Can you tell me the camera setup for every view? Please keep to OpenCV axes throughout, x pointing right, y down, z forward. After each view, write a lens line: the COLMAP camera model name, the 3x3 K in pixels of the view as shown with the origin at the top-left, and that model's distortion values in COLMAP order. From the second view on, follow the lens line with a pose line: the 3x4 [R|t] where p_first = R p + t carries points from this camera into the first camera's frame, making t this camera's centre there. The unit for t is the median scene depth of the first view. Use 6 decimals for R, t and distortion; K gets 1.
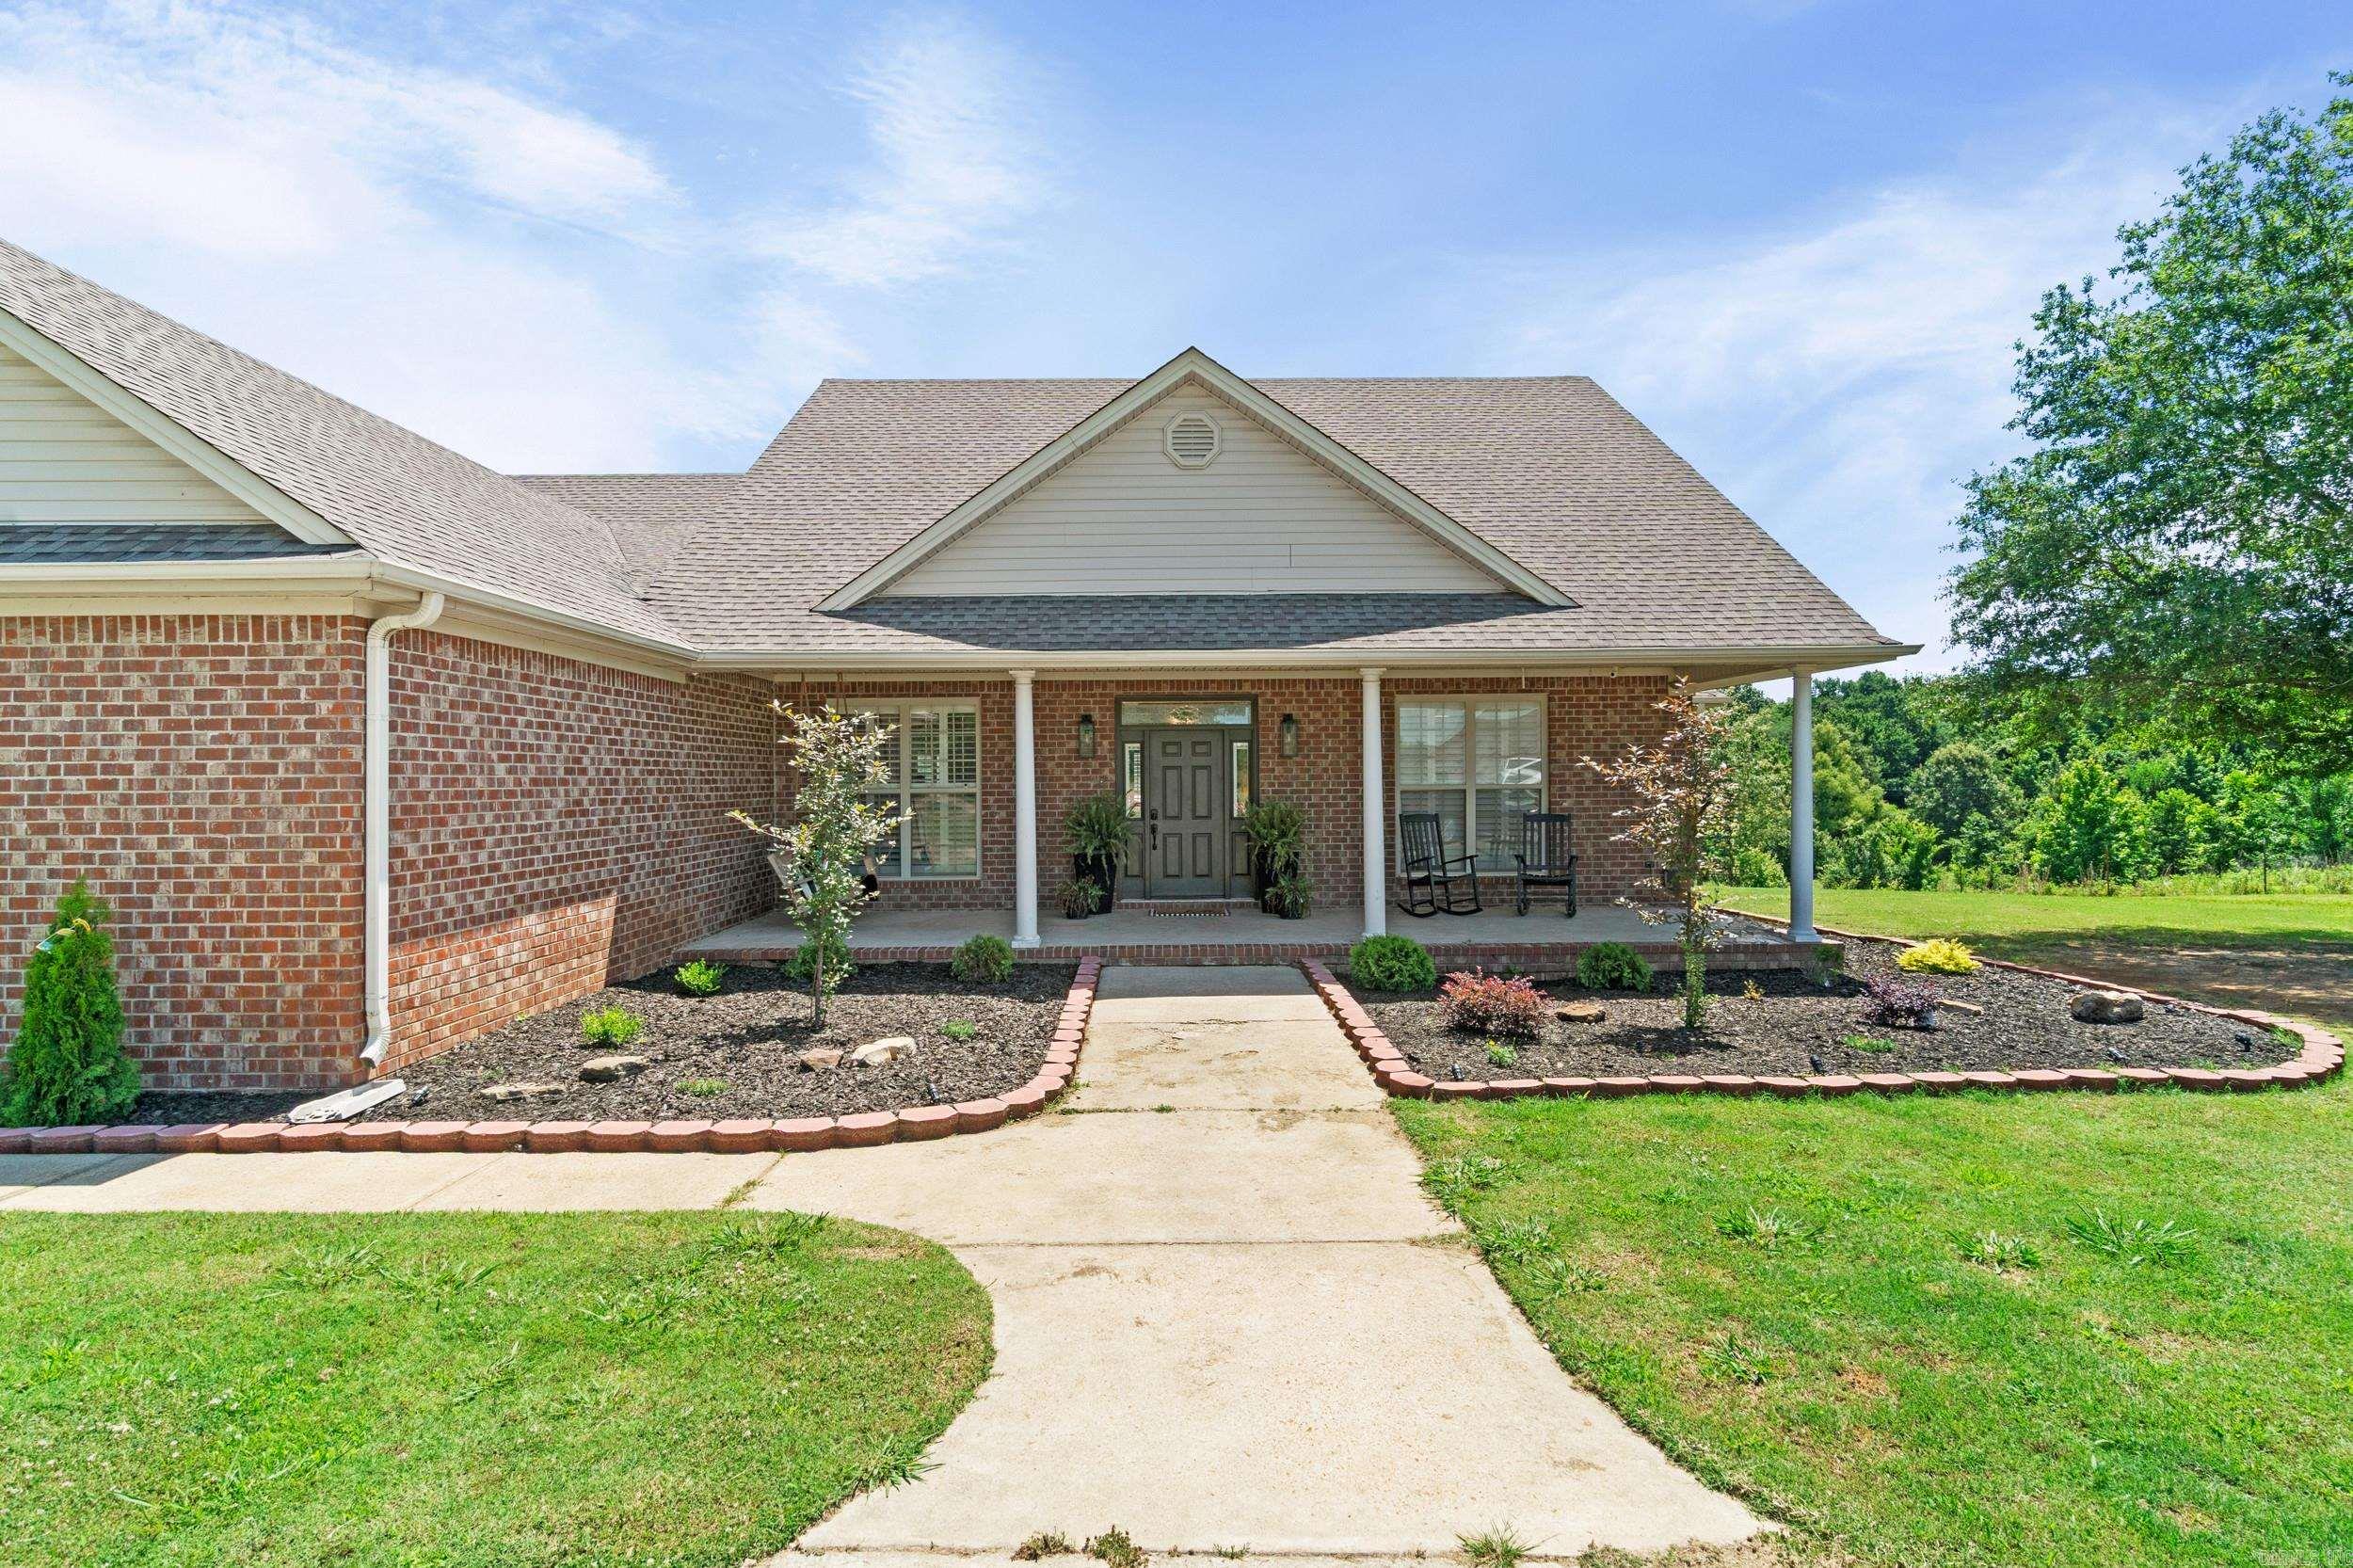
lens RADIAL K [[1156.9, 0, 1179.8], [0, 1156.9, 784.9], [0, 0, 1]] dist [-0.036132, 0.001507]
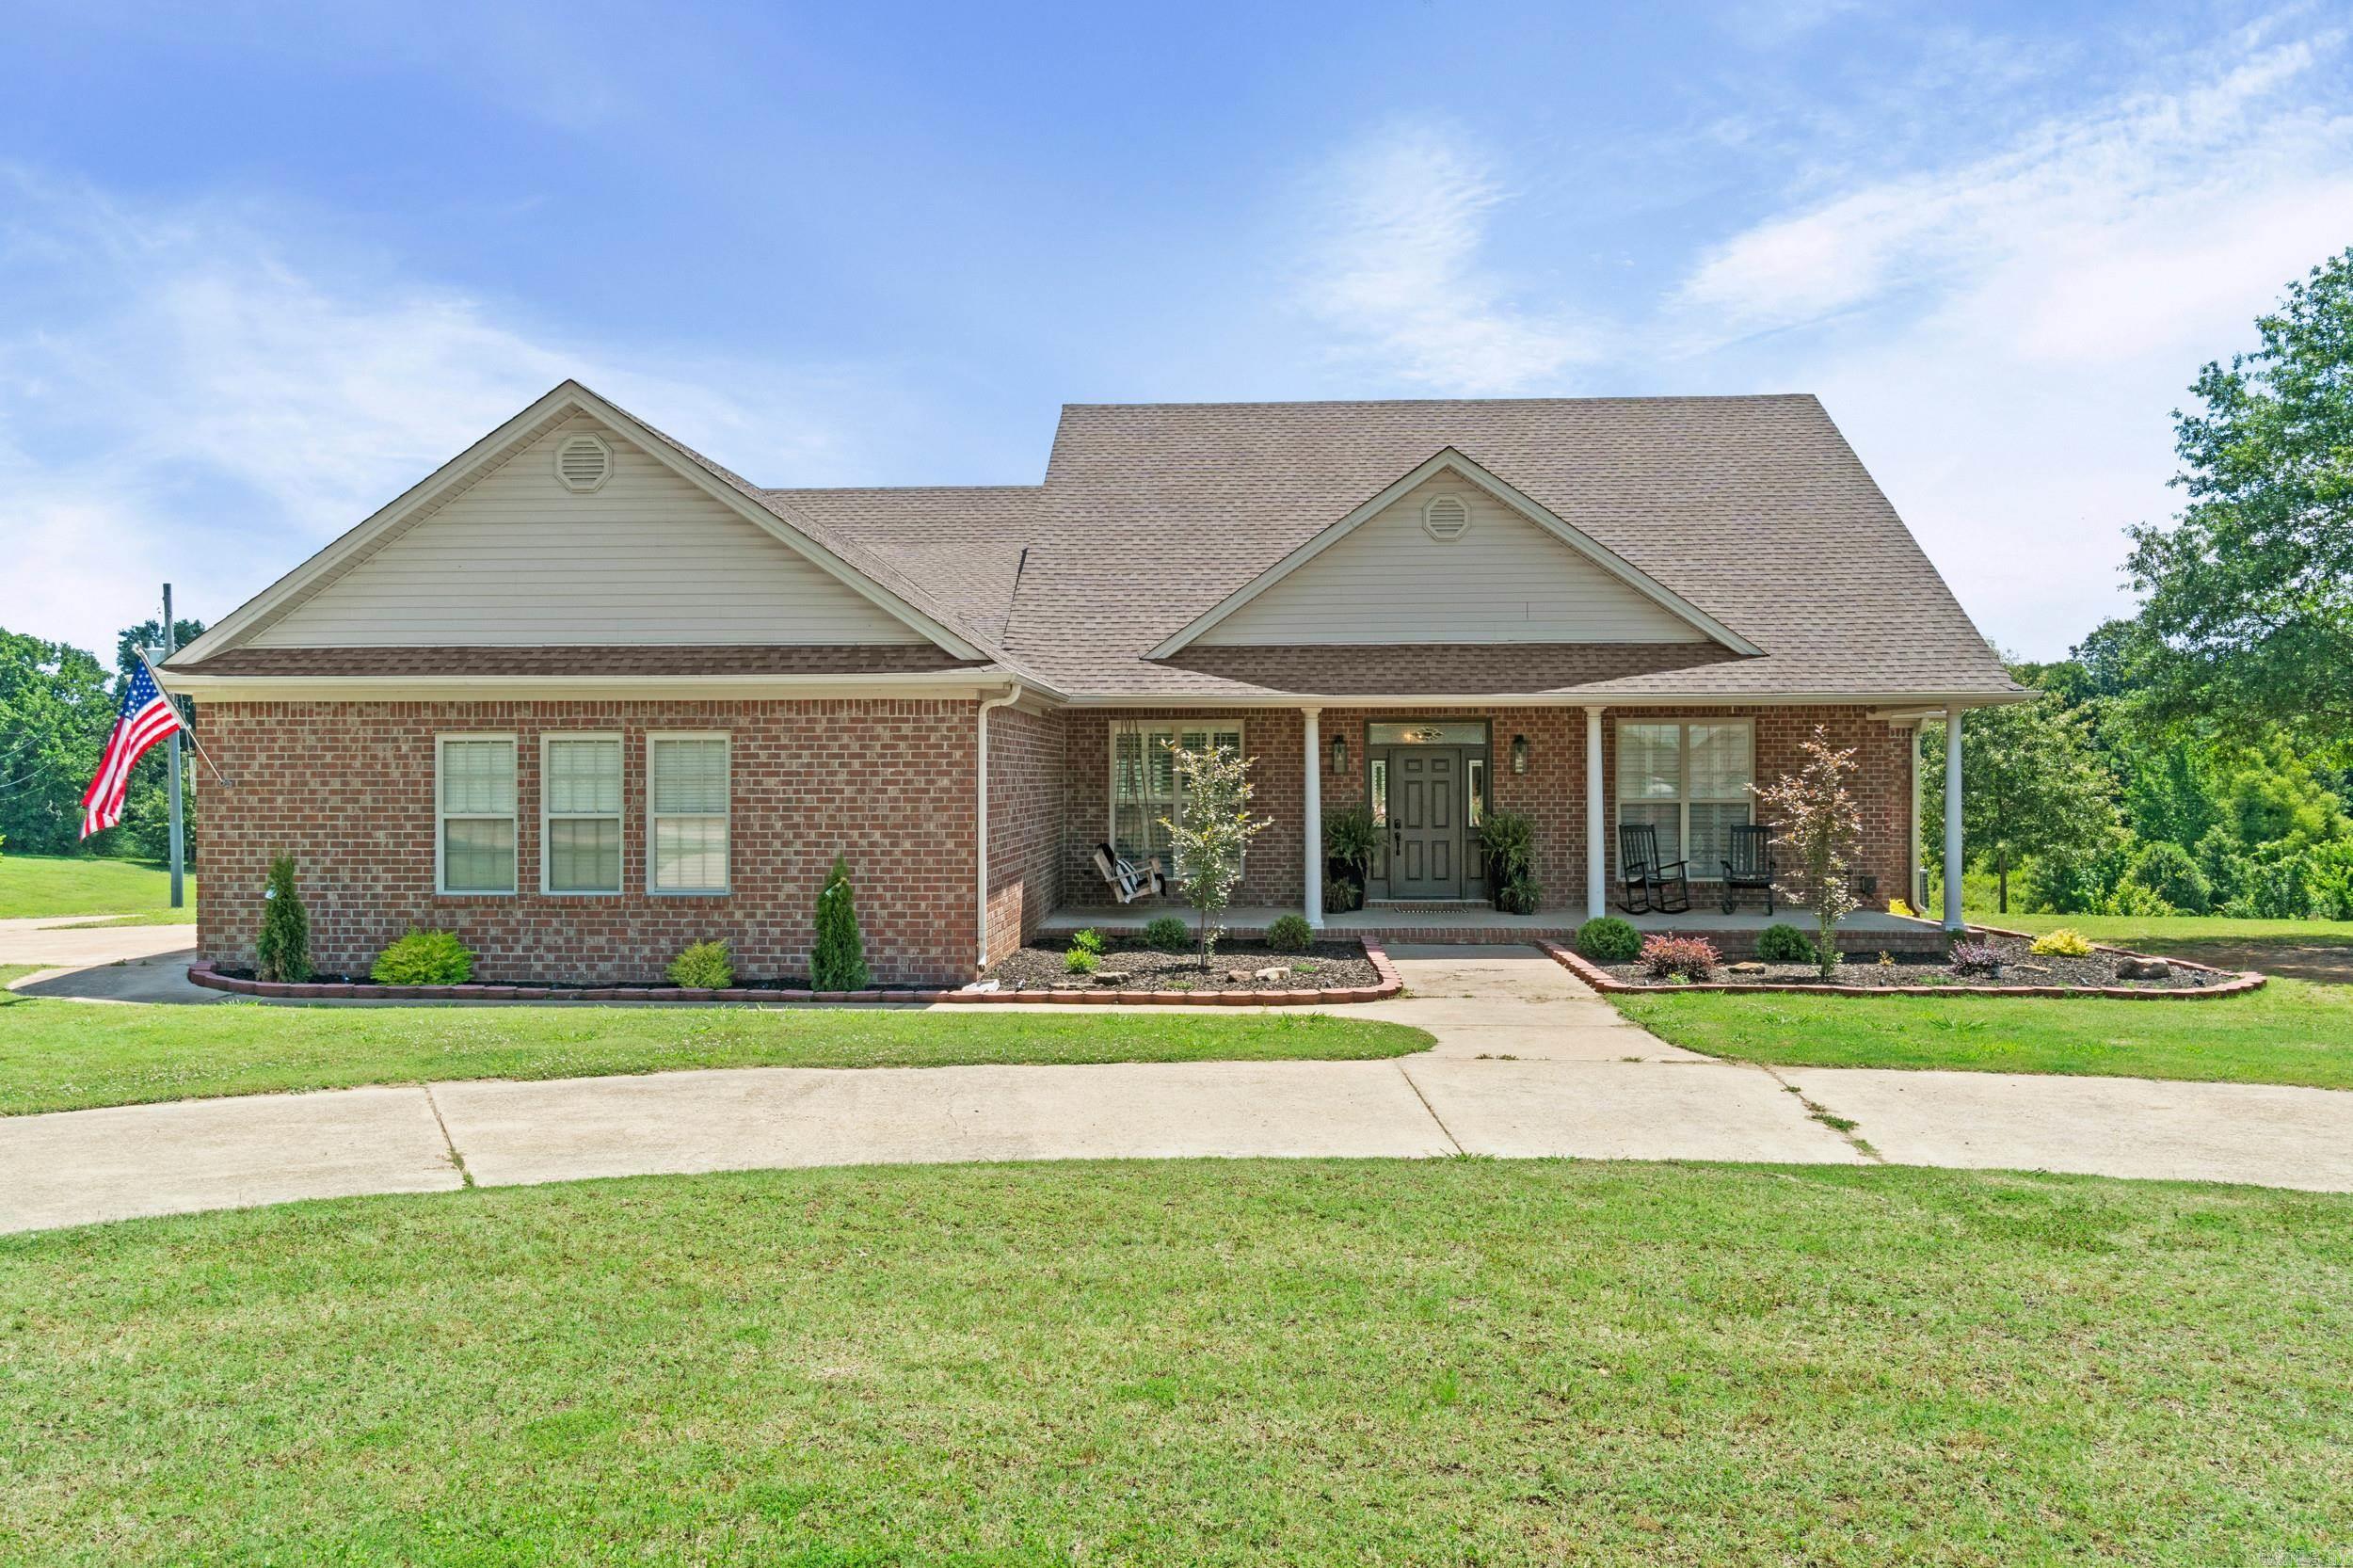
lens RADIAL K [[1639.1, 0, 1176.4], [0, 1639.1, 786.7], [0, 0, 1]] dist [-0.039246, 0.005490]
pose [[0.996249, 0.004520, -0.086415, -0.127634], [-0.004498, 0.999990, 0.000450, -0.013300], [0.086417, -0.000060, 0.996259, -0.779150]]
